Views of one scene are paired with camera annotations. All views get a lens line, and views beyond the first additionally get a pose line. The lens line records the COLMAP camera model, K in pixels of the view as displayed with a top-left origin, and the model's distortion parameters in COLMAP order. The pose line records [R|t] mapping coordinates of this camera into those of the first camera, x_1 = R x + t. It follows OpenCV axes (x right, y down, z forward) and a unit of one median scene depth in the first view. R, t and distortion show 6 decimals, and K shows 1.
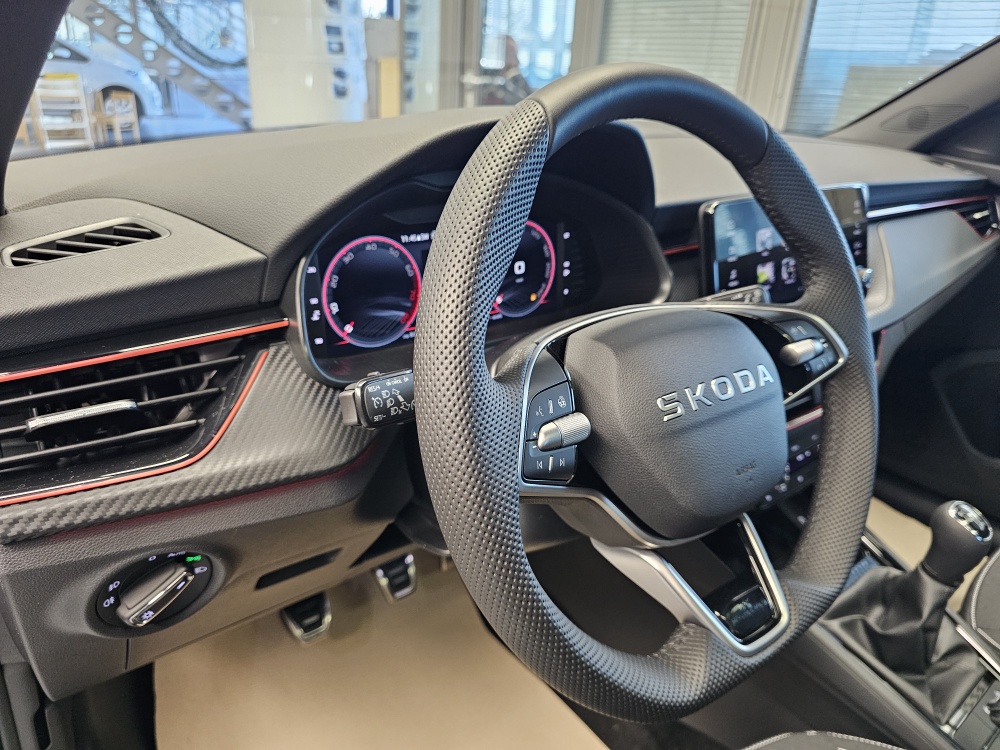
lens RADIAL K [[667.6, 0, 498.4], [0, 667.6, 382.3], [0, 0, 1]] dist [0.030122, -0.016796]
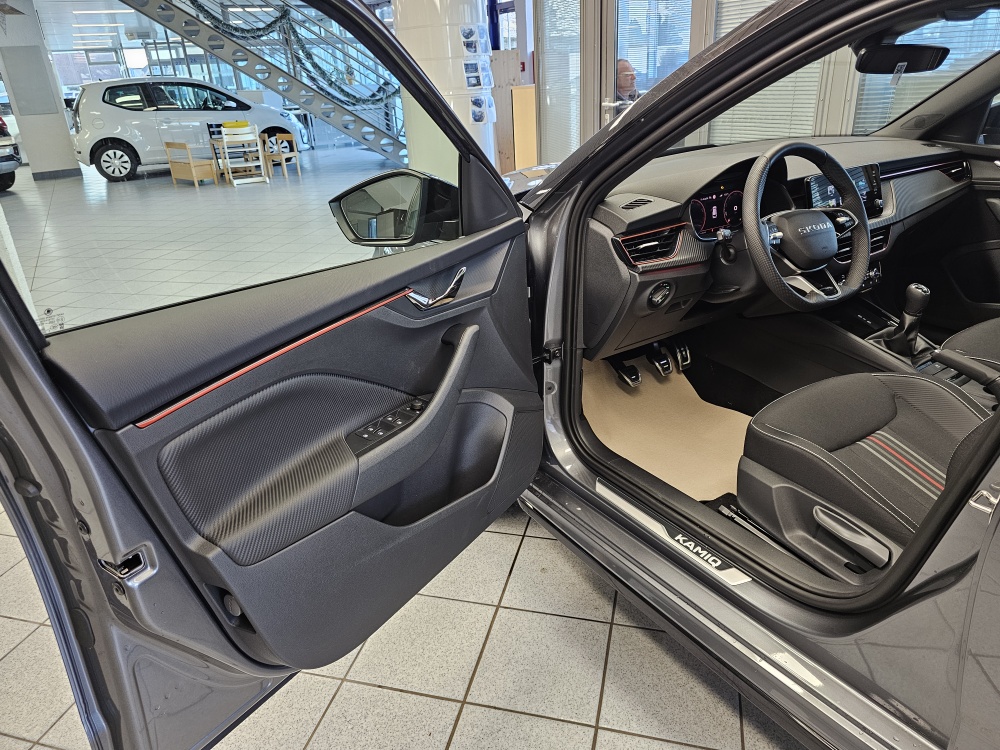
lens RADIAL K [[667.6, 0, 508.7], [0, 667.6, 365.7], [0, 0, 1]] dist [0.030122, -0.016796]
pose [[0.991657, -0.060065, -0.114055, -0.707934], [0.057767, 0.998057, -0.023358, 0.554217], [0.115237, 0.016574, 0.993200, -2.086099]]
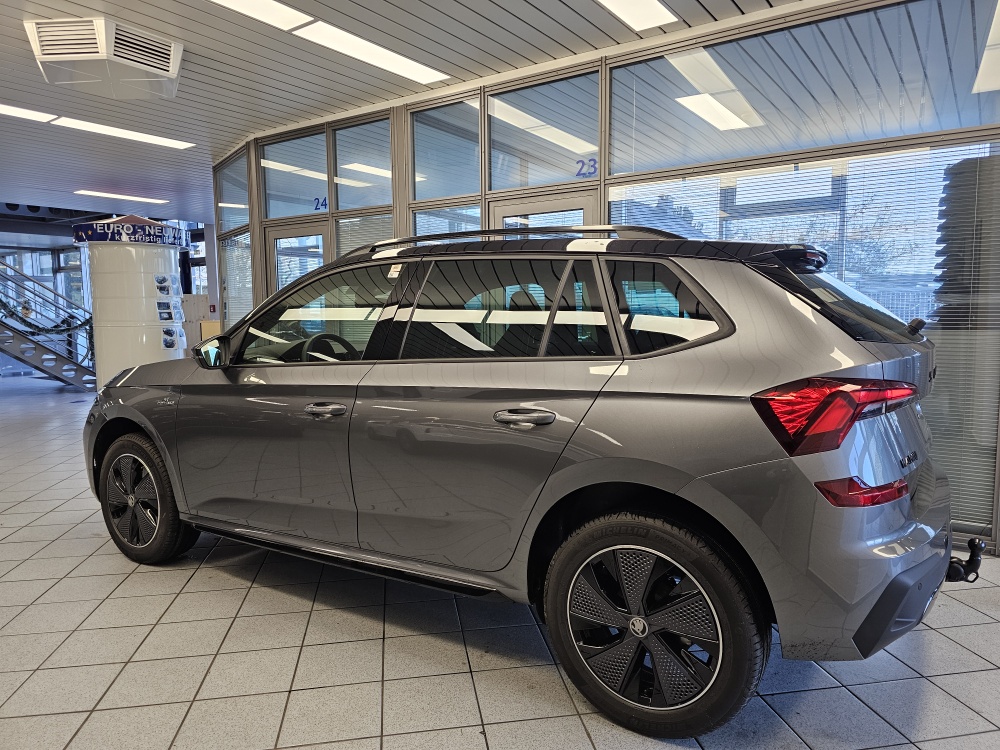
lens RADIAL K [[667.6, 0, 500.8], [0, 667.6, 375.8], [0, 0, 1]] dist [0.030122, -0.016796]
pose [[0.942775, -0.088097, 0.321580, -0.359229], [0.188518, 0.936348, -0.296166, 2.013883], [-0.275019, 0.339842, 0.899373, -4.884634]]
